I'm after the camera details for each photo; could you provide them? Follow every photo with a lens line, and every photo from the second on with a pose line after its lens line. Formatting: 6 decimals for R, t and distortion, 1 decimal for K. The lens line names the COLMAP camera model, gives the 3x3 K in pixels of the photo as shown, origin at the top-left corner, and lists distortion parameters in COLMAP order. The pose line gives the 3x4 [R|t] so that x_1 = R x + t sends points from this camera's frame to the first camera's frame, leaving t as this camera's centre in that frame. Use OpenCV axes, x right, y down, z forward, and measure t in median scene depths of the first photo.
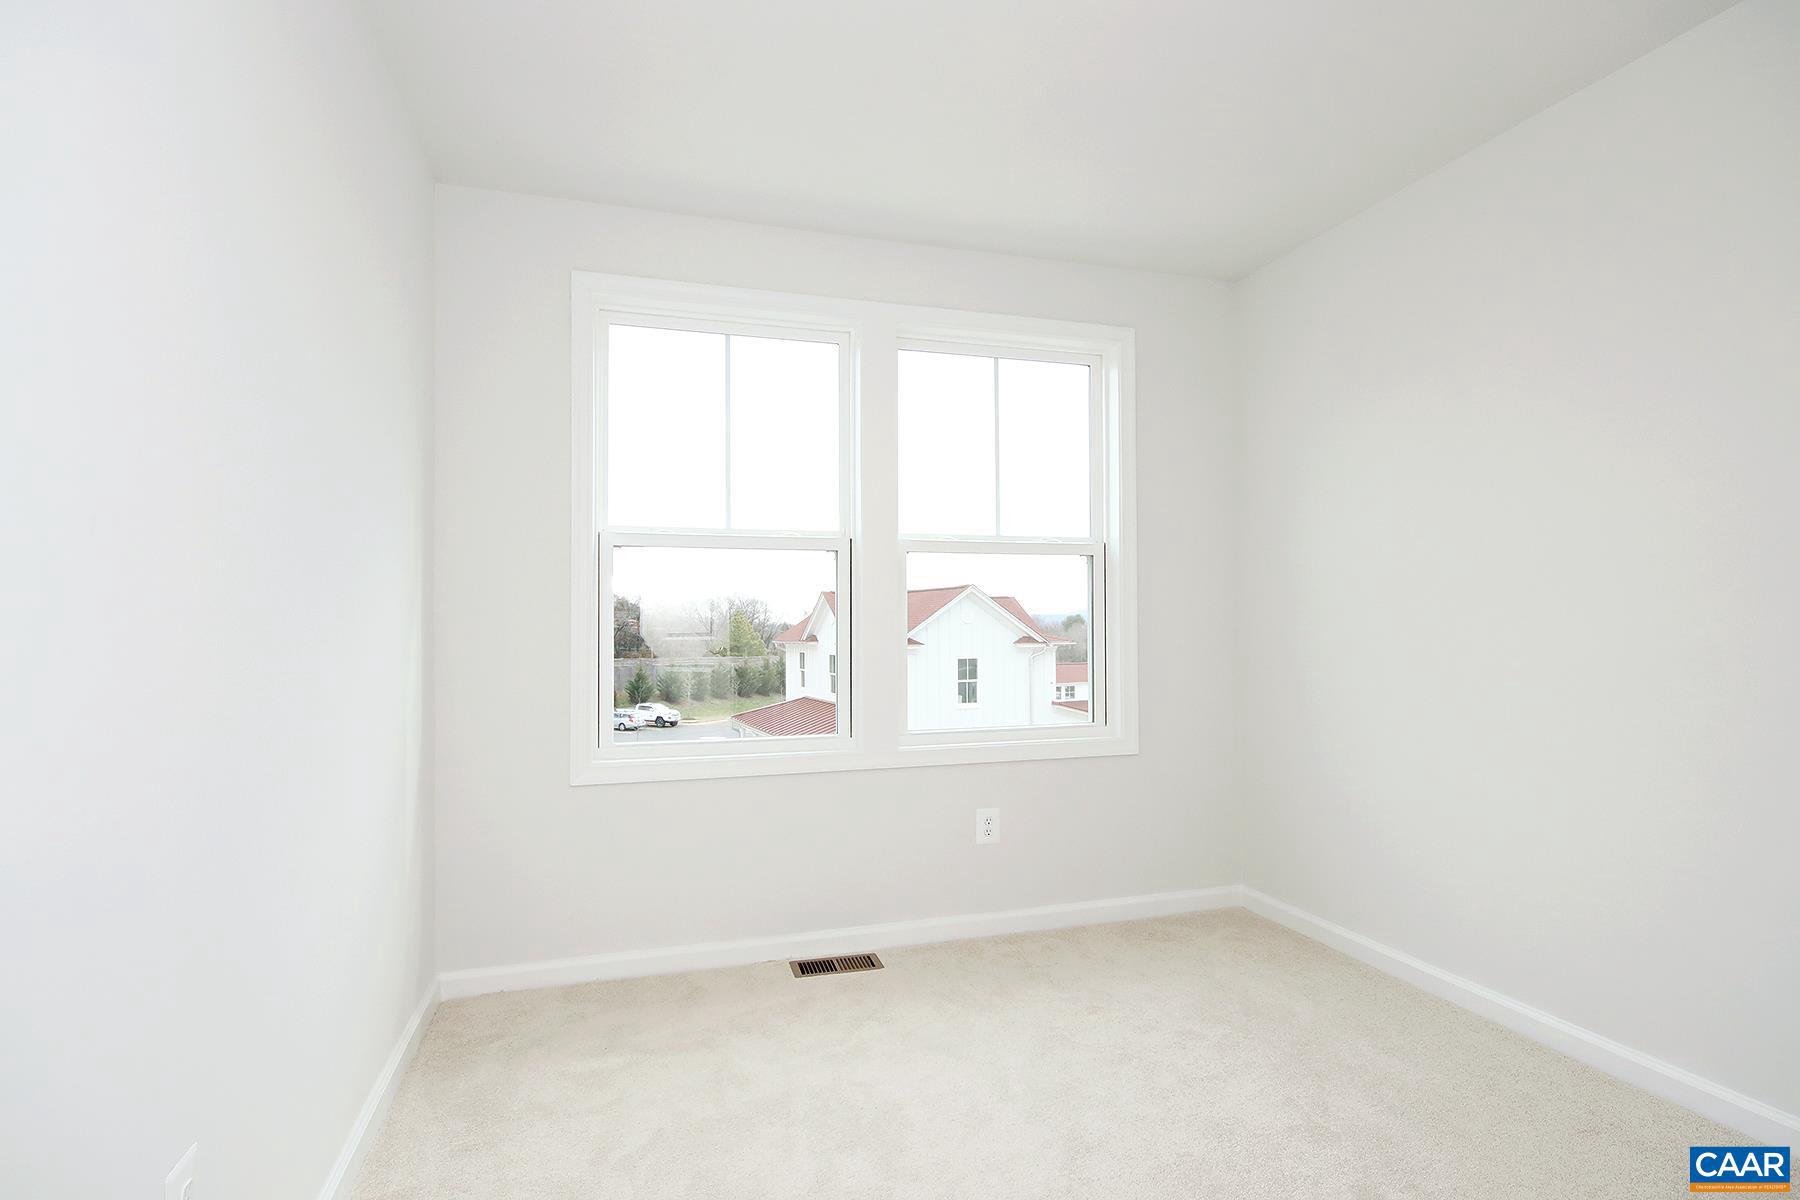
lens RADIAL K [[907.2, 0, 900.0], [0, 907.2, 600.0], [0, 0, 1]] dist [0.001961, 0.001091]
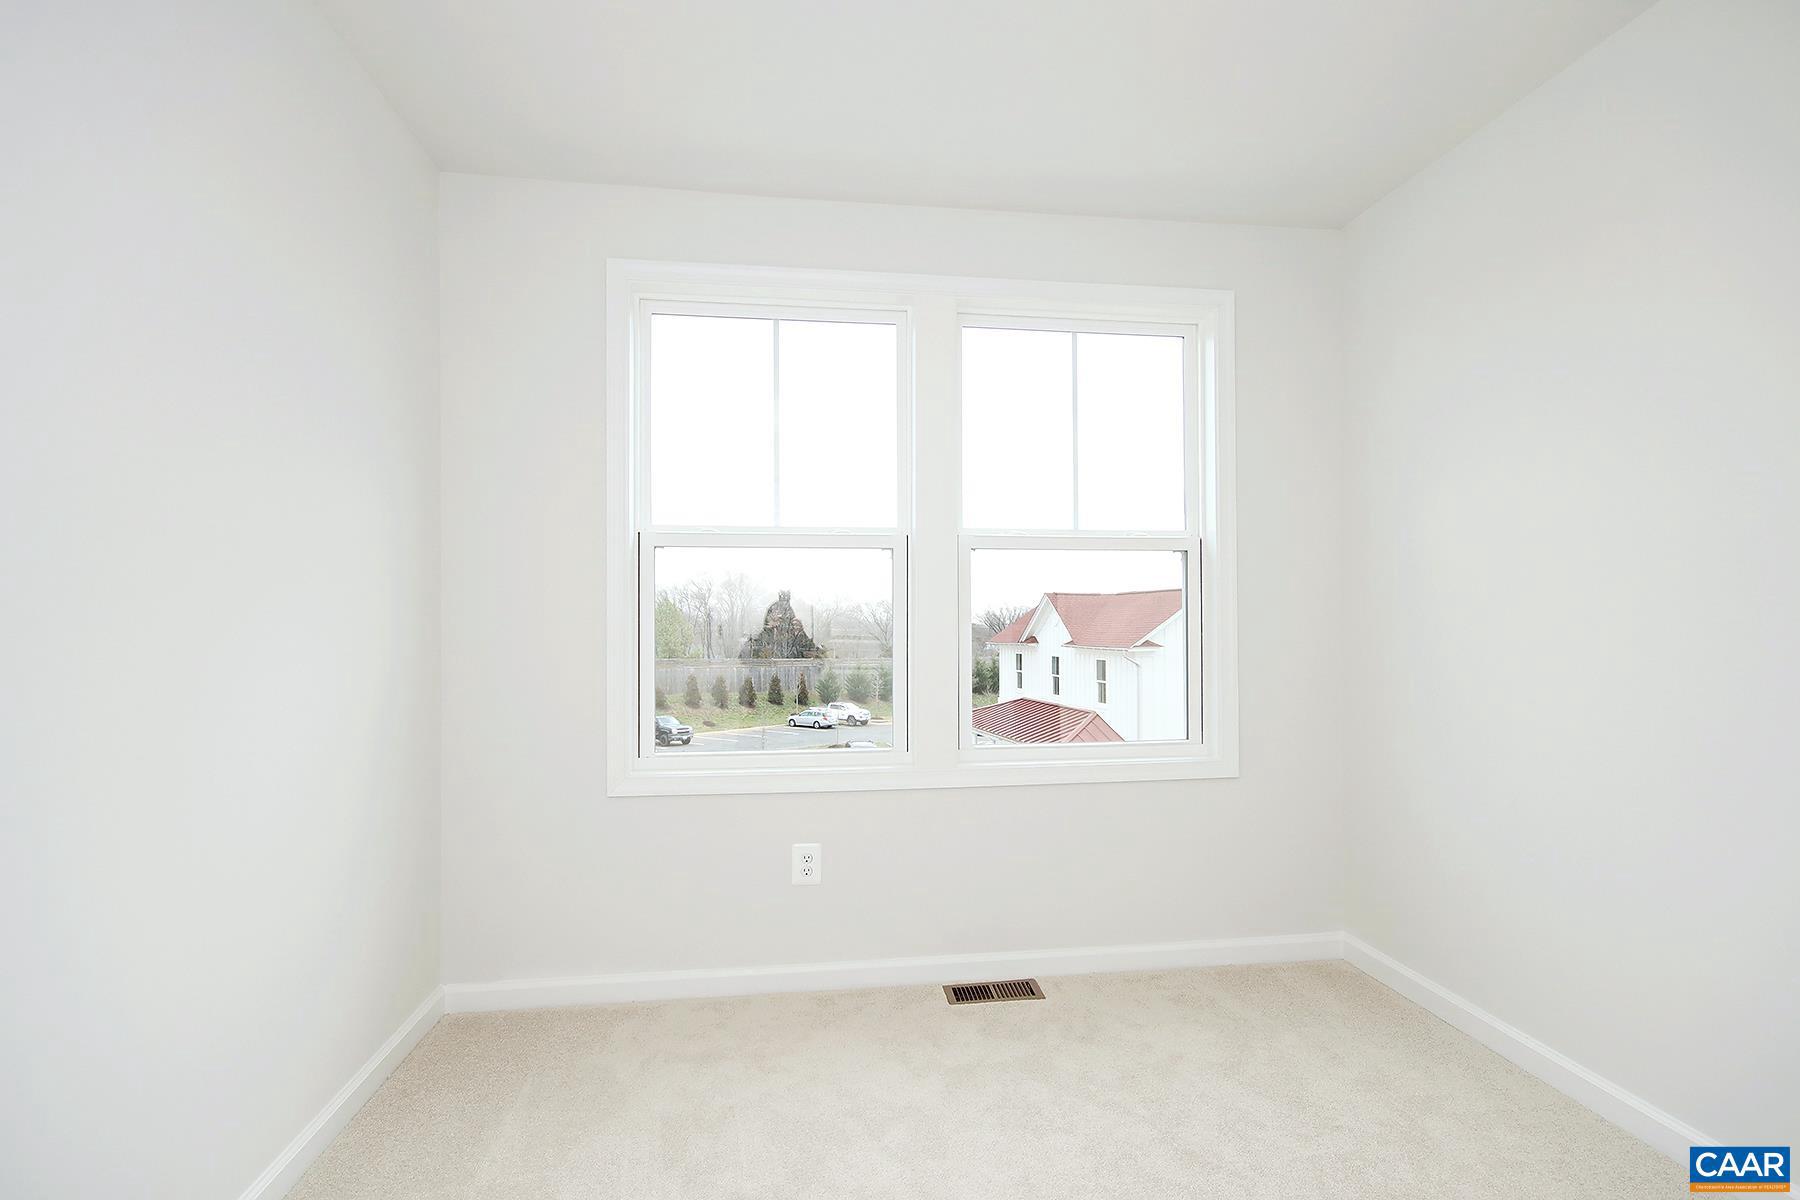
lens RADIAL K [[939.4, 0, 1107.8], [0, 939.4, 595.3], [0, 0, 1]] dist [0.000274, 0.000241]
pose [[0.989592, -0.001749, -0.143889, 0.272633], [0.000993, 0.999985, -0.005330, -0.000903], [0.143896, 0.005132, 0.989579, 0.082697]]
